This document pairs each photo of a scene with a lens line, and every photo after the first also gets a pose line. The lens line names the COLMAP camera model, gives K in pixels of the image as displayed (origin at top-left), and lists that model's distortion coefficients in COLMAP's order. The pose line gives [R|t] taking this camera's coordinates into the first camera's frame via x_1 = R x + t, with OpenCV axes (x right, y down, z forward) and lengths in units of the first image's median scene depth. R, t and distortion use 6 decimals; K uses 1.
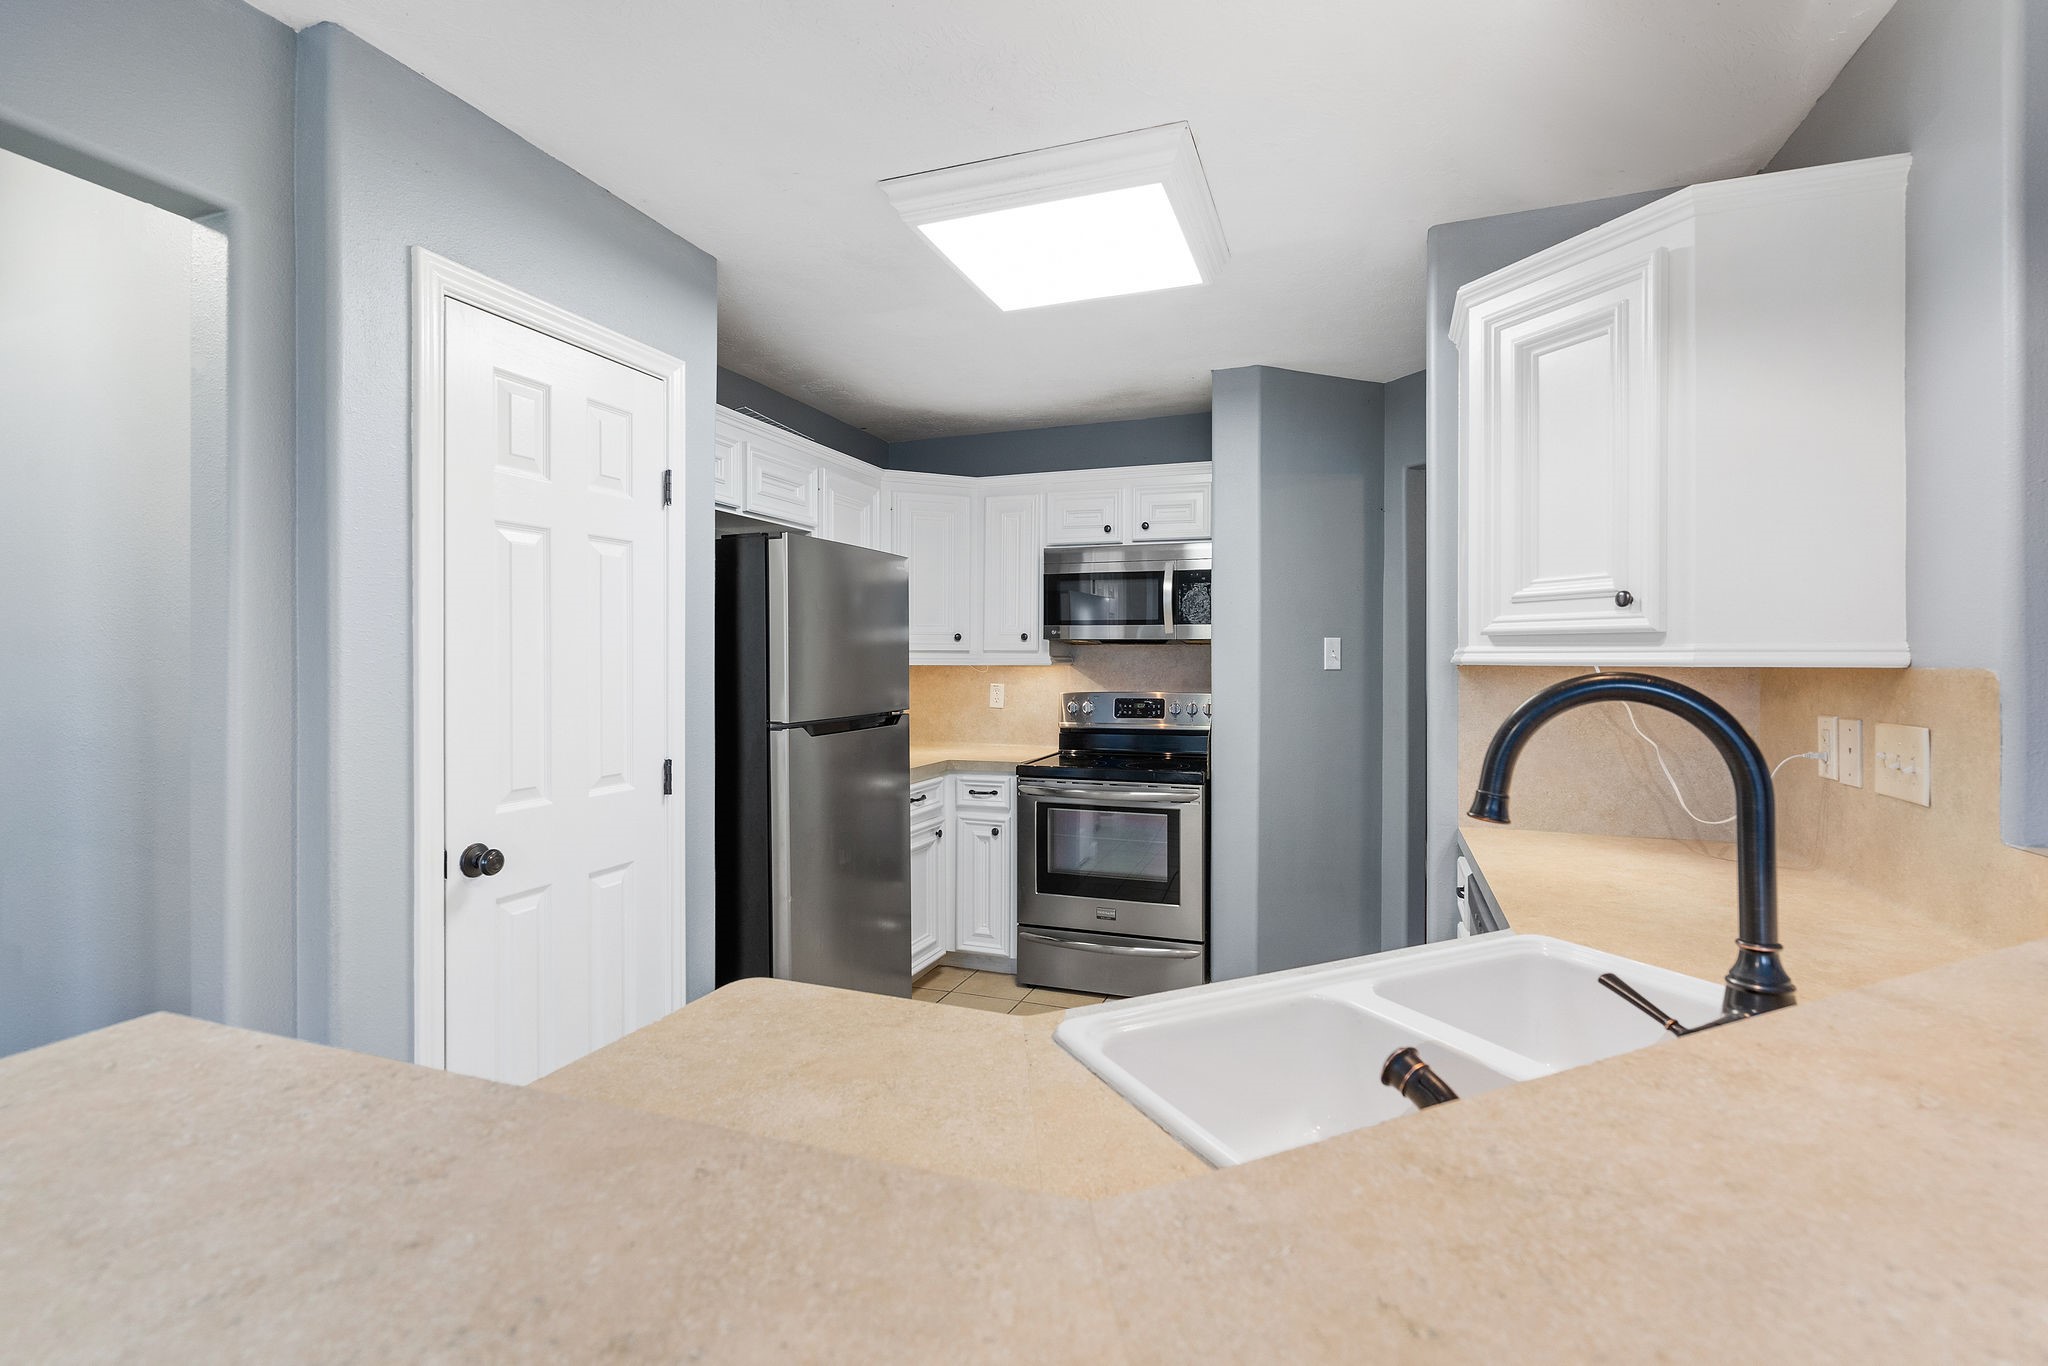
lens RADIAL K [[930.1, 0, 1032.9], [0, 930.1, 663.1], [0, 0, 1]] dist [0.002173, 0.000551]
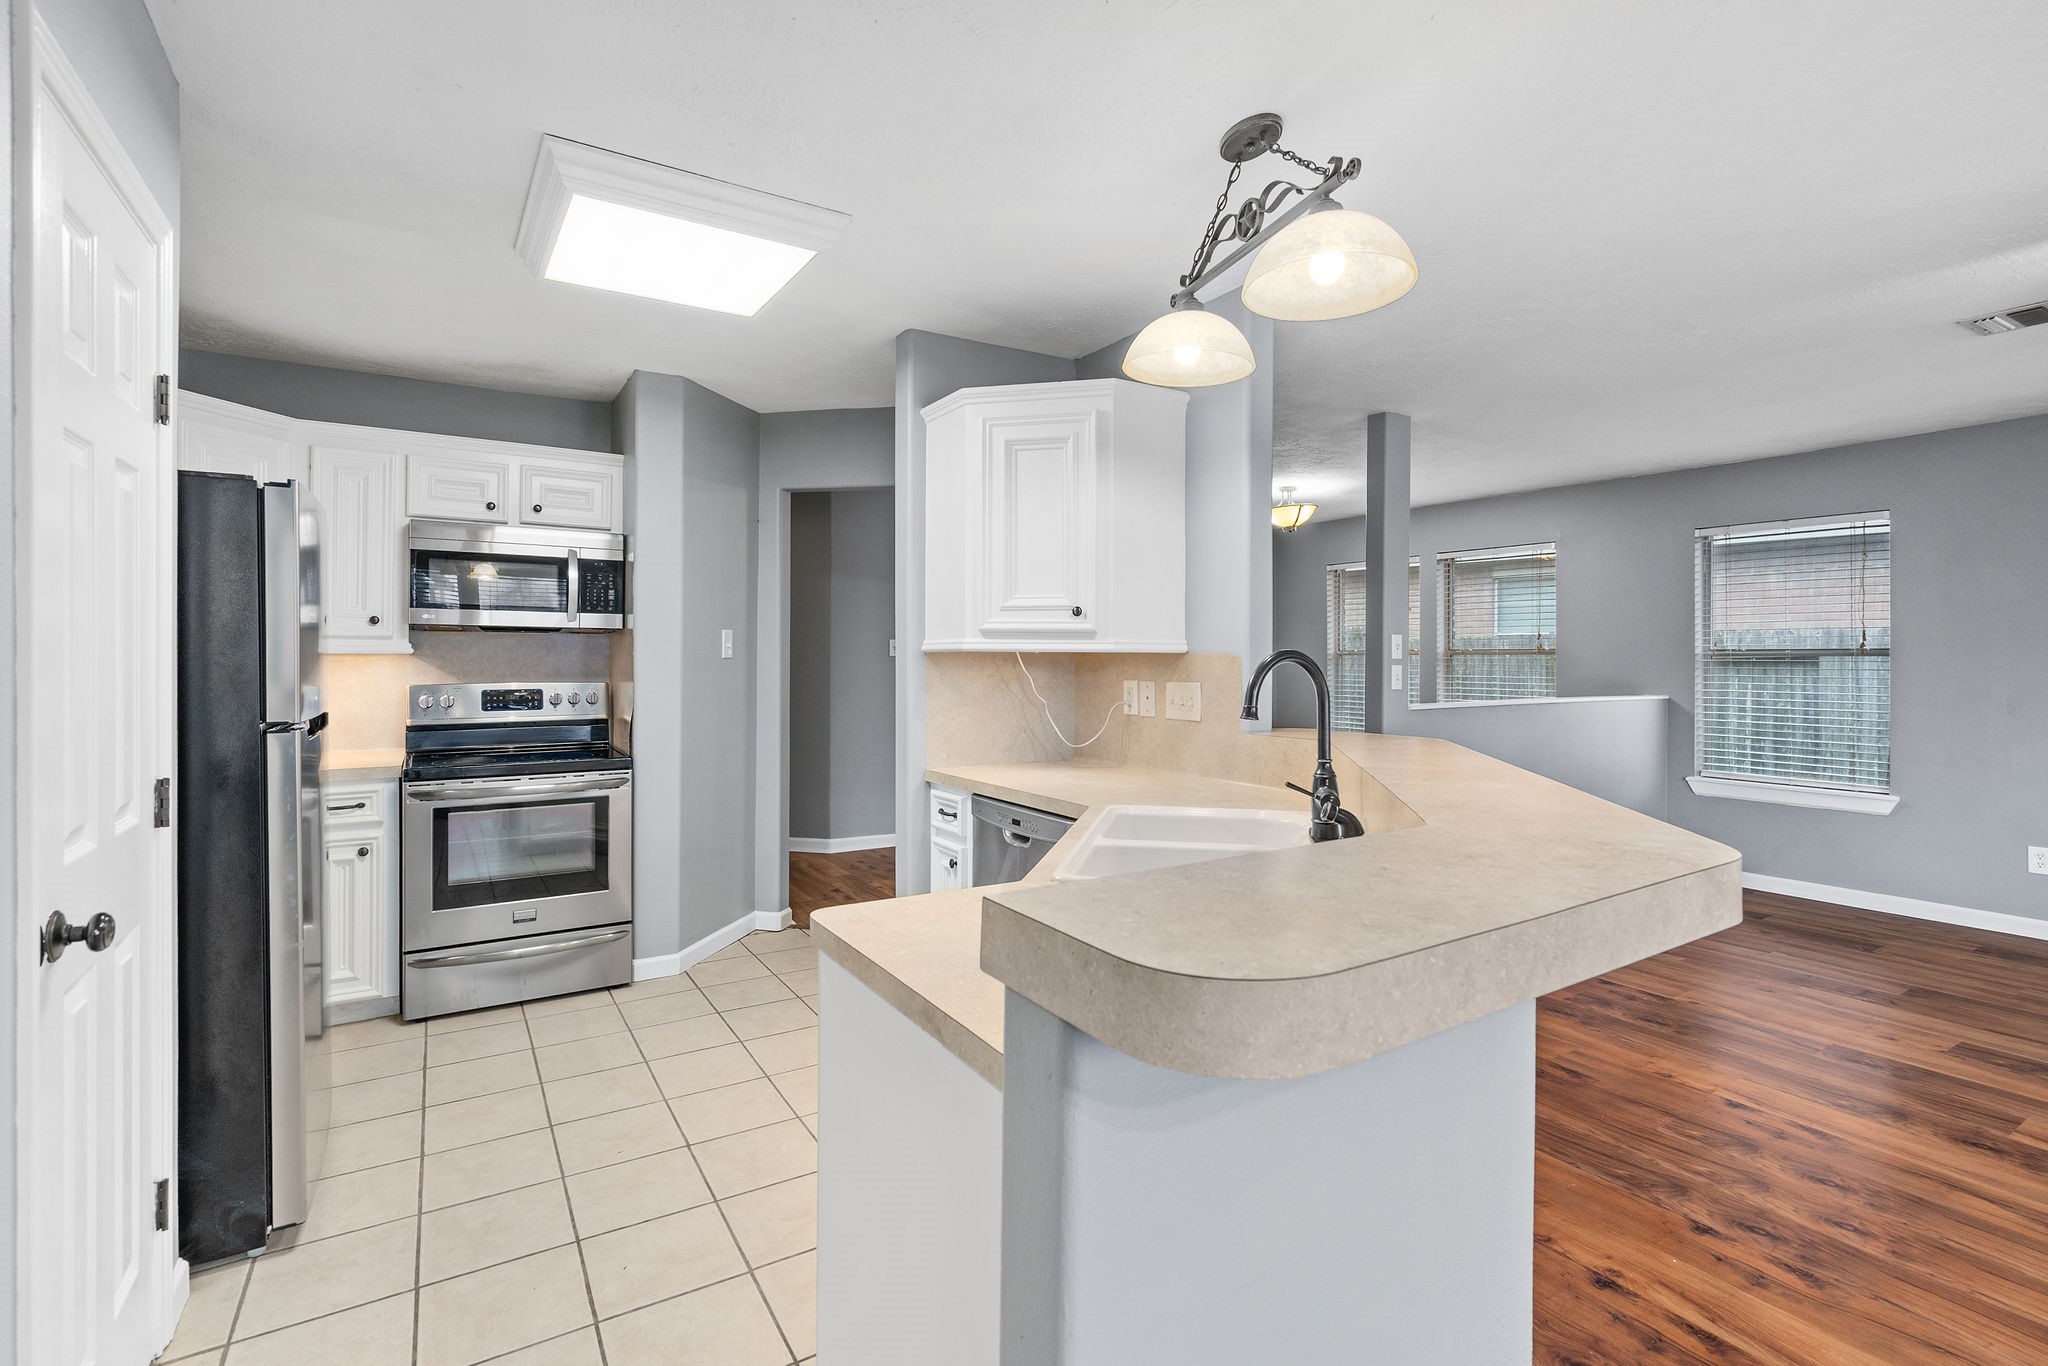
lens RADIAL K [[930.1, 0, 1004.6], [0, 930.1, 661.8], [0, 0, 1]] dist [0.002173, 0.000551]
pose [[0.628058, -0.002869, 0.778161, -0.445262], [-0.000602, 0.999991, 0.004174, 0.008410], [-0.778166, -0.003090, 0.628051, 0.033105]]
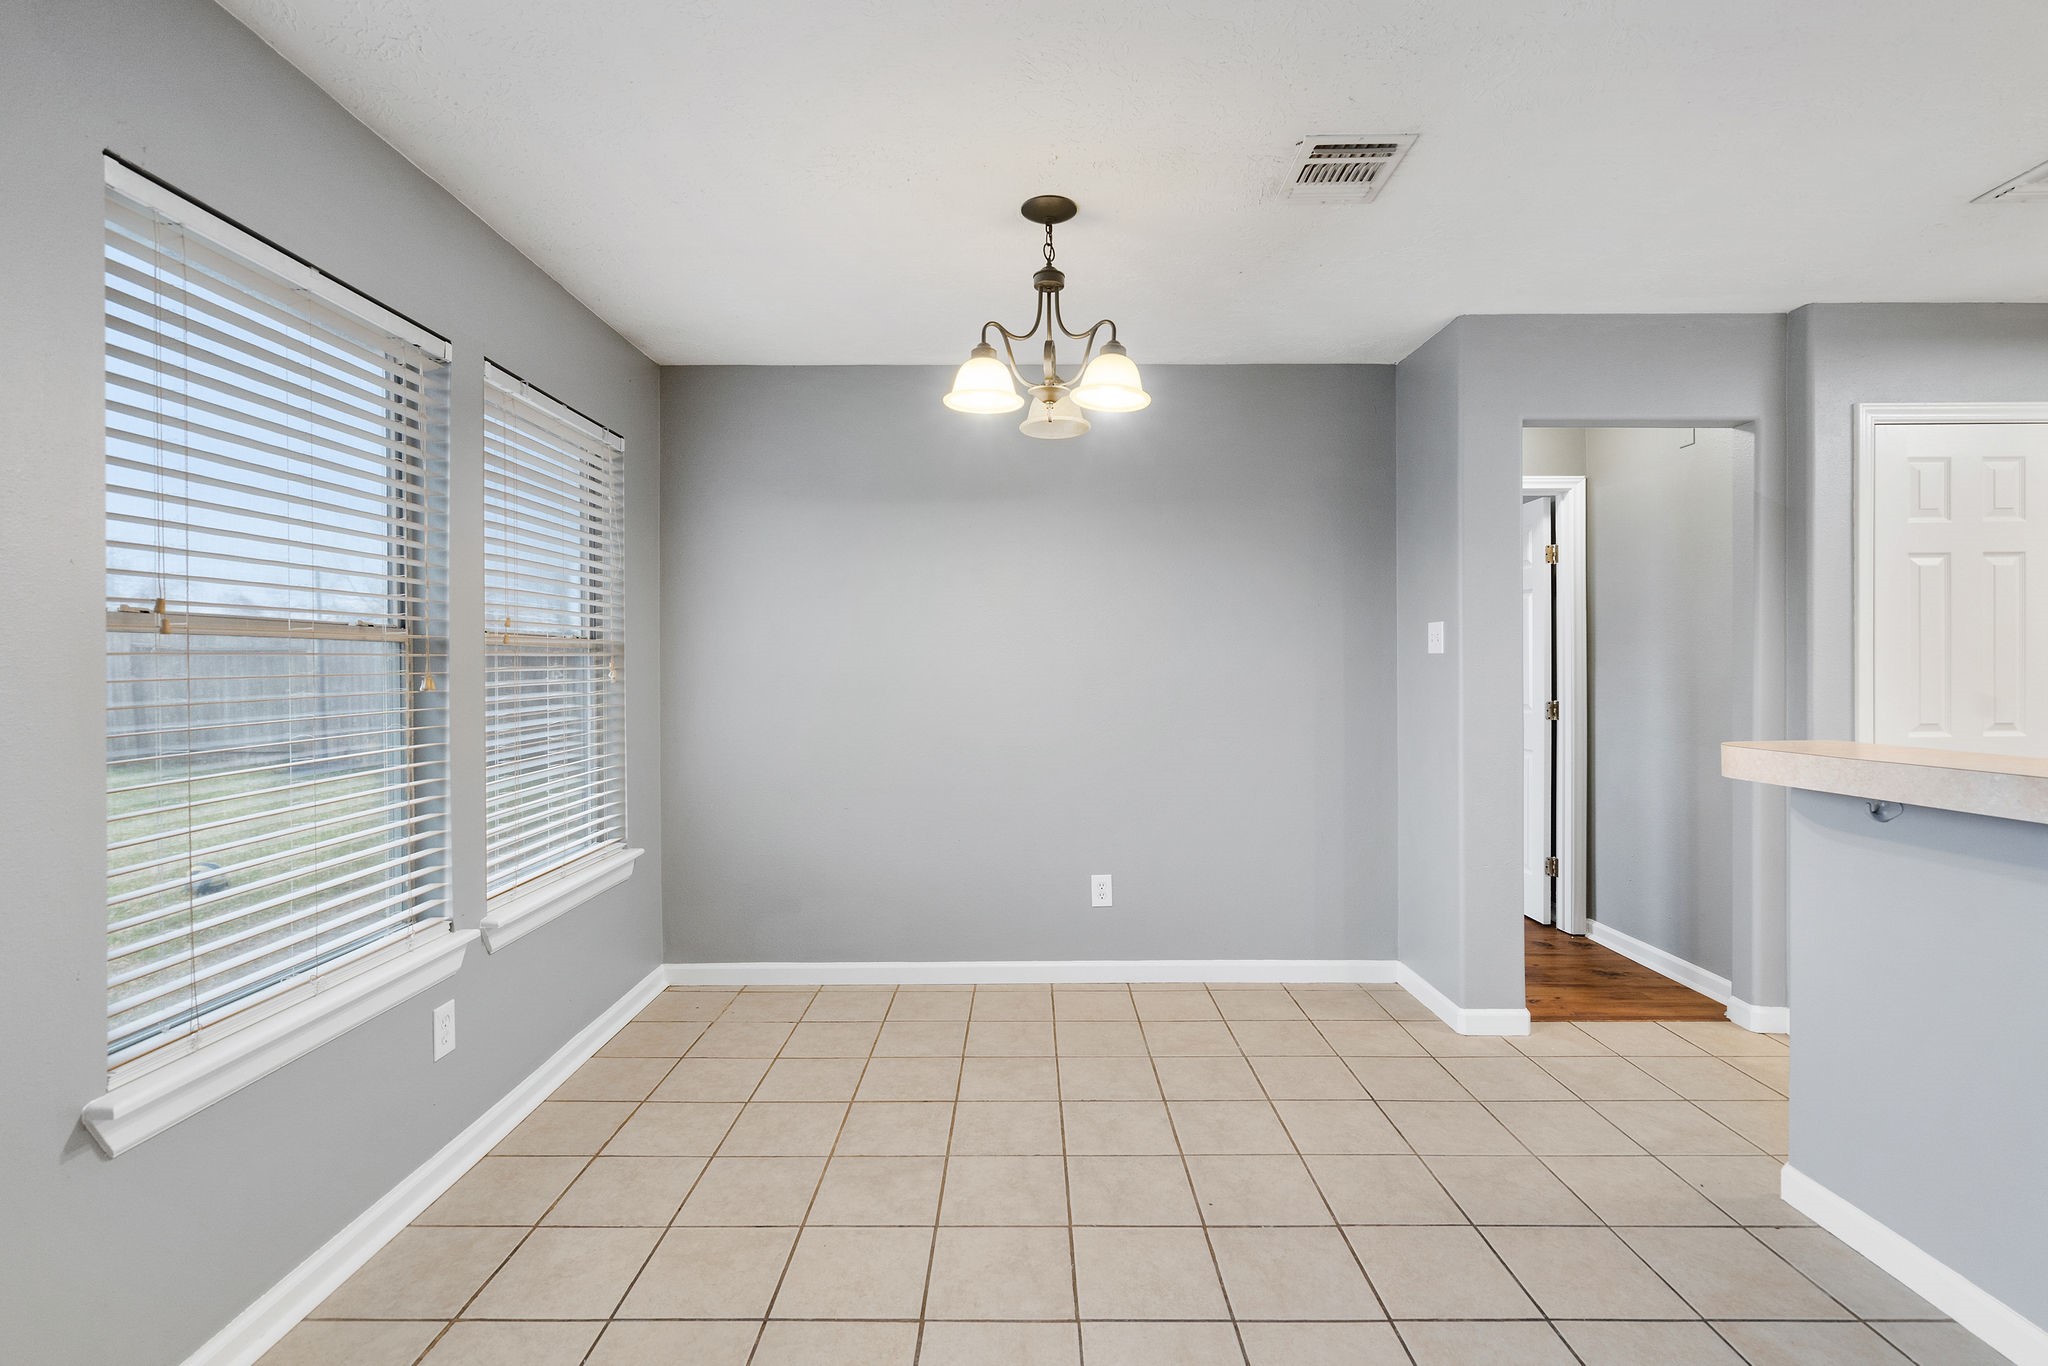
lens RADIAL K [[930.1, 0, 1025.1], [0, 930.1, 667.2], [0, 0, 1]] dist [0.002173, 0.000551]
pose [[0.332068, 0.005486, -0.943240, 0.300861], [0.001683, 0.999978, 0.006409, 0.020513], [0.943254, -0.003716, 0.332051, -0.674237]]
